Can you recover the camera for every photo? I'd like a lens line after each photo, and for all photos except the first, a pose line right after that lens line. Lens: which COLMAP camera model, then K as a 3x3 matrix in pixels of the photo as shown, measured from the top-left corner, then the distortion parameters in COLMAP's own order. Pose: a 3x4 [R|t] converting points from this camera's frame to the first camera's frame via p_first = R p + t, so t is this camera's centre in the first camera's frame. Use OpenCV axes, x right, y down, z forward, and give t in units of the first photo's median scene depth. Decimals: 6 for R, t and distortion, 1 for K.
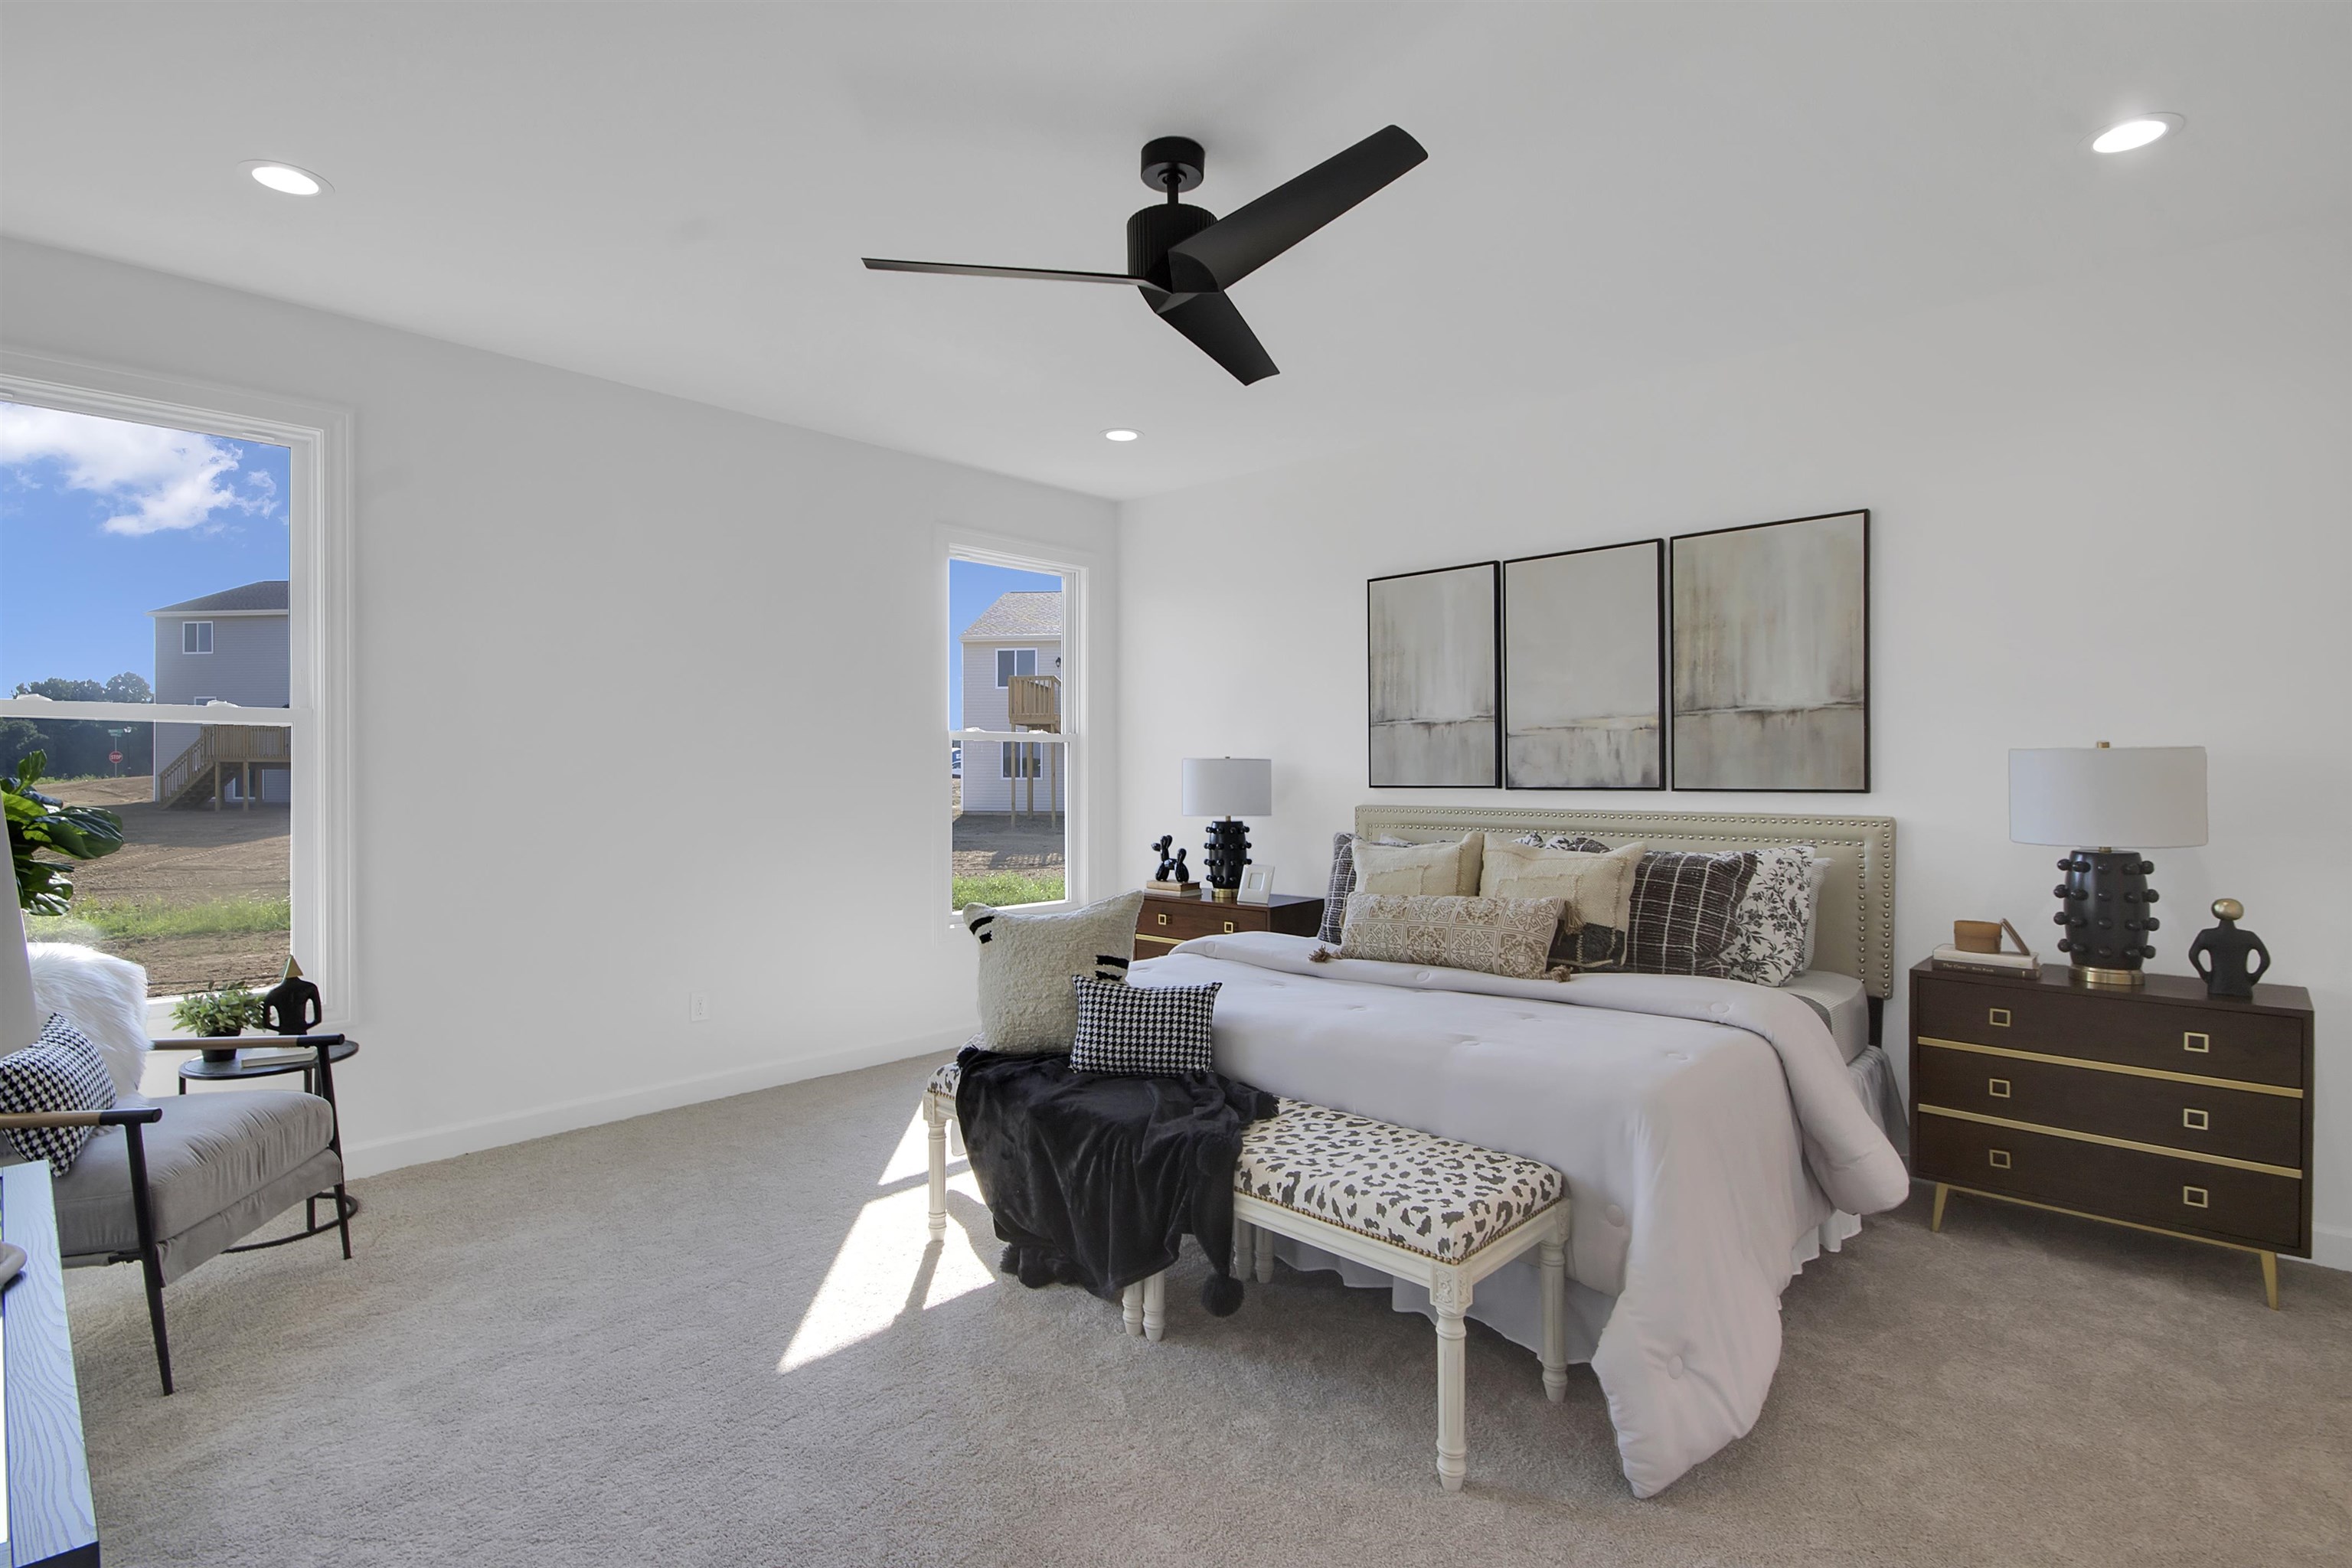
lens RADIAL K [[1127.6, 0, 1176.8], [0, 1127.6, 777.8], [0, 0, 1]] dist [0.004534, 0.000245]
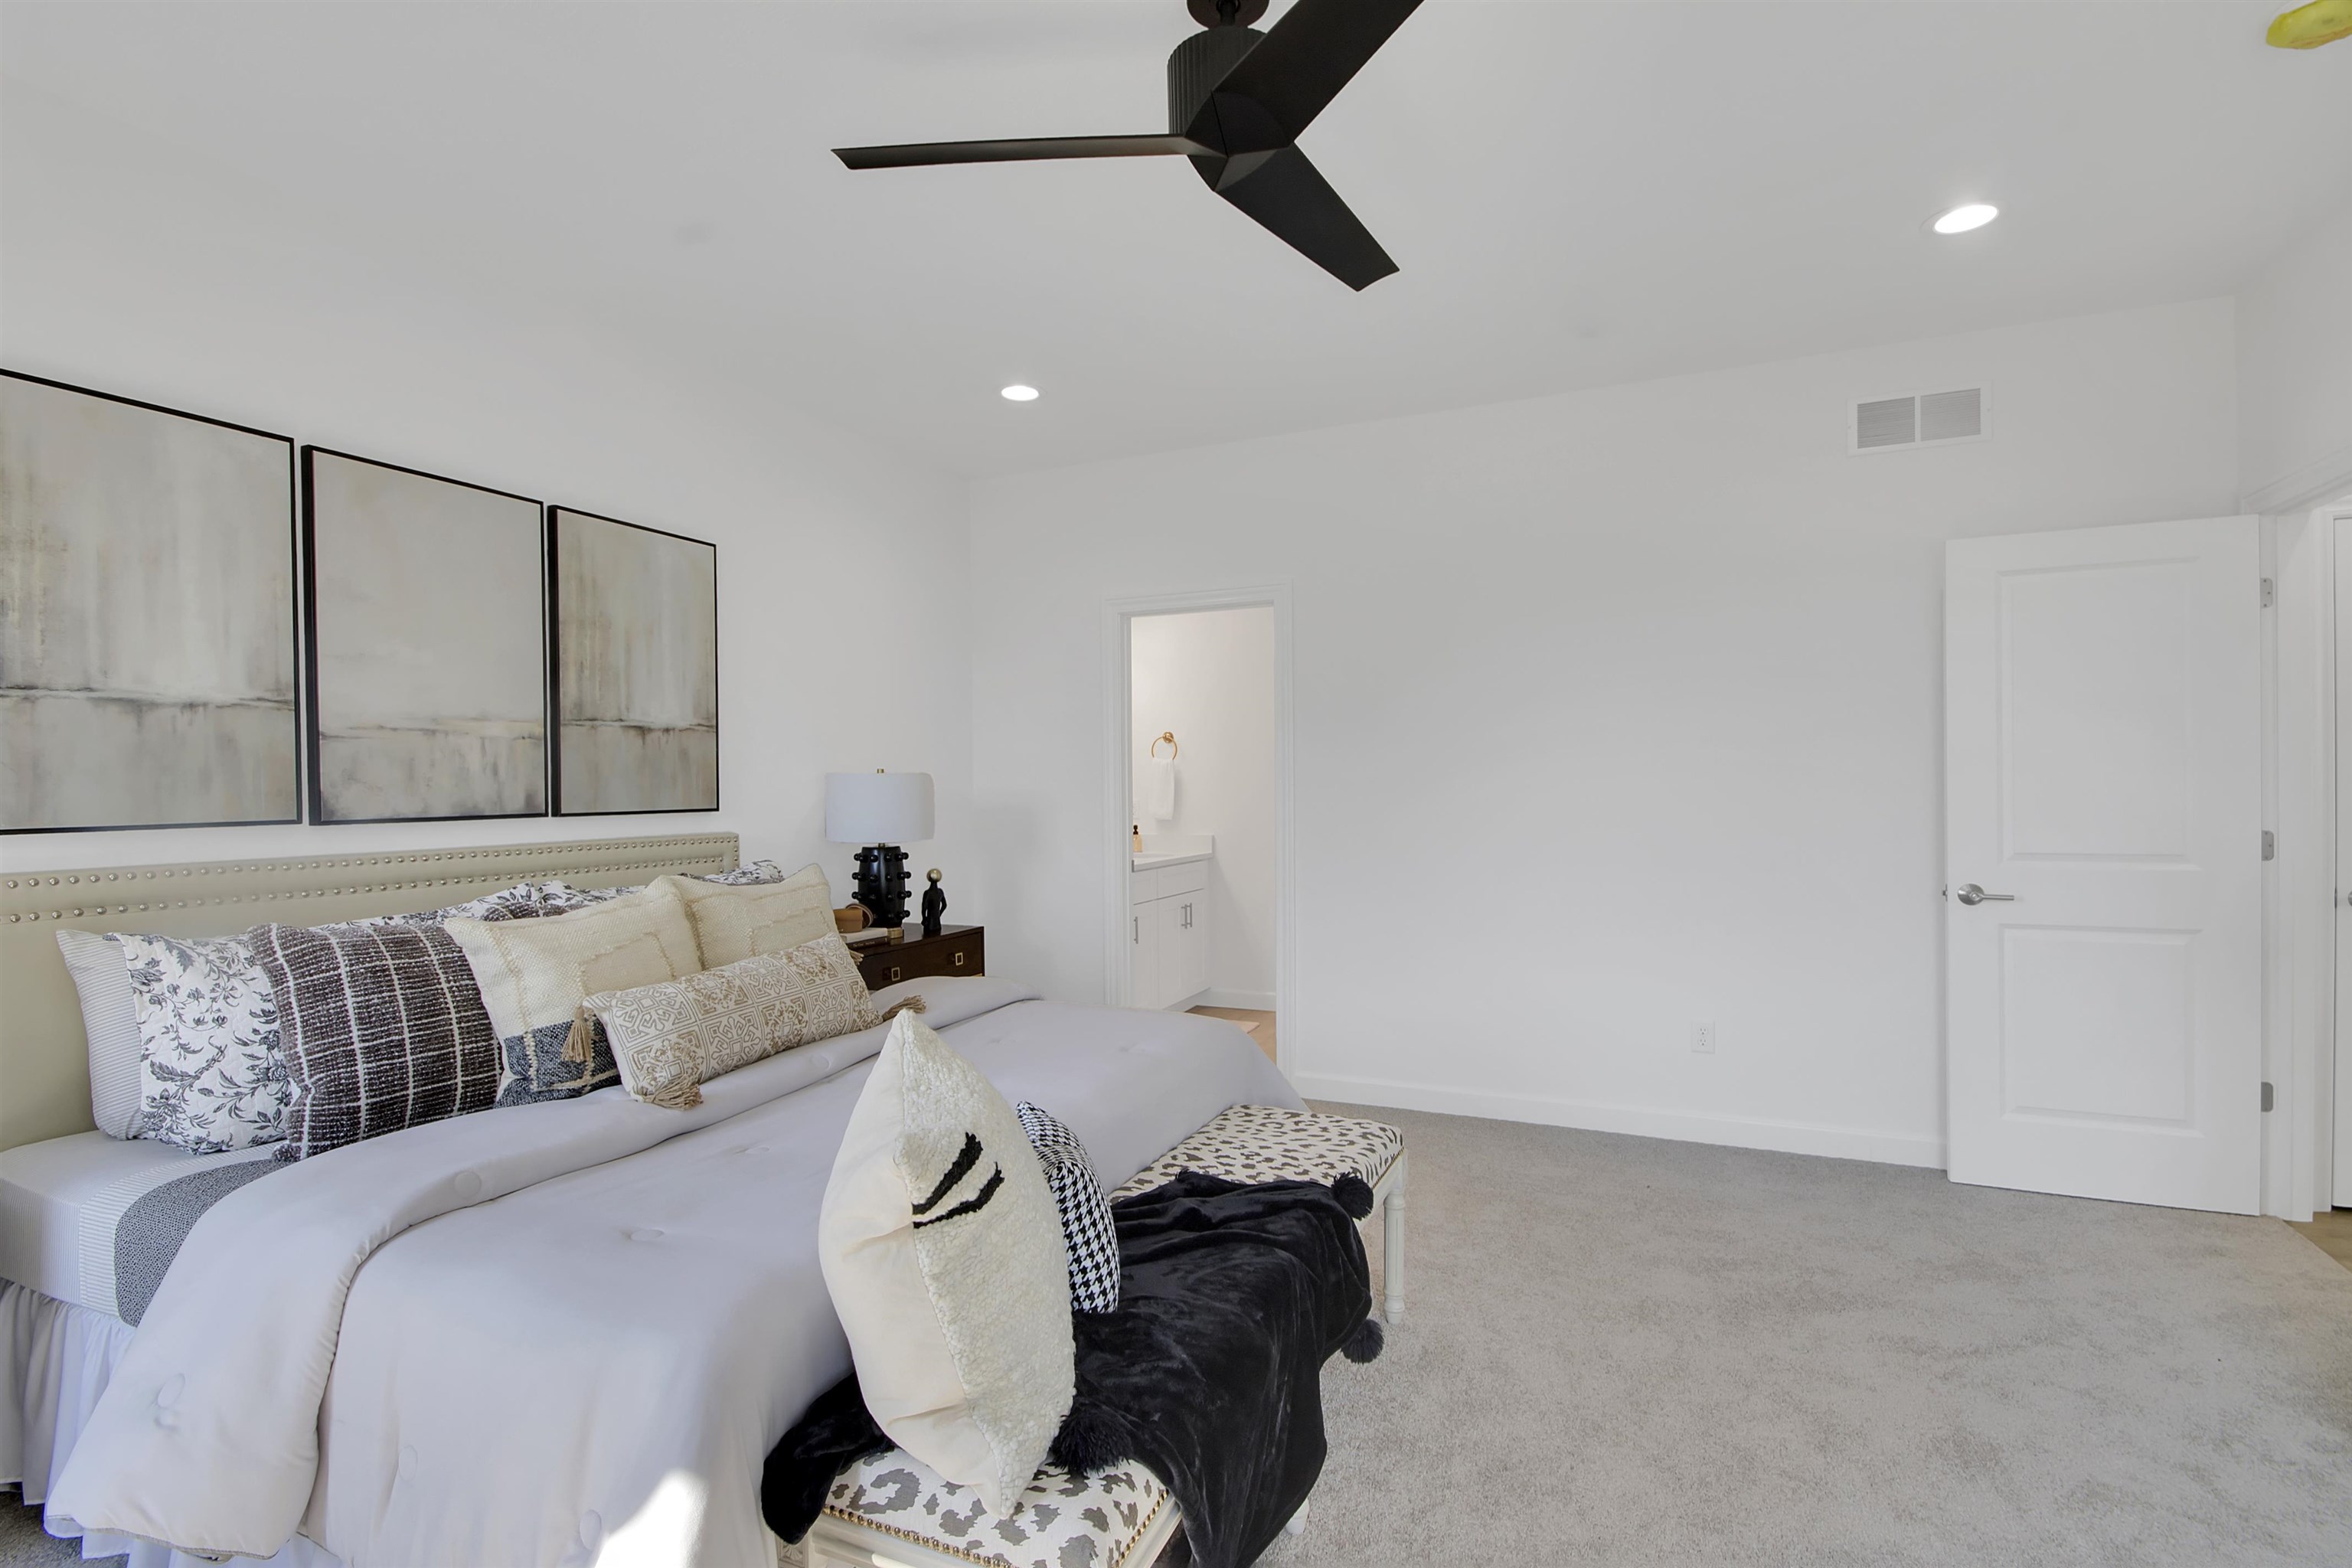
lens RADIAL K [[1127.6, 0, 1178.9], [0, 1127.6, 791.5], [0, 0, 1]] dist [0.004534, 0.000245]
pose [[-0.337342, -0.011787, 0.941308, -0.522988], [-0.000183, 0.999922, 0.012455, -0.018080], [-0.941382, 0.004029, -0.337318, 0.919949]]
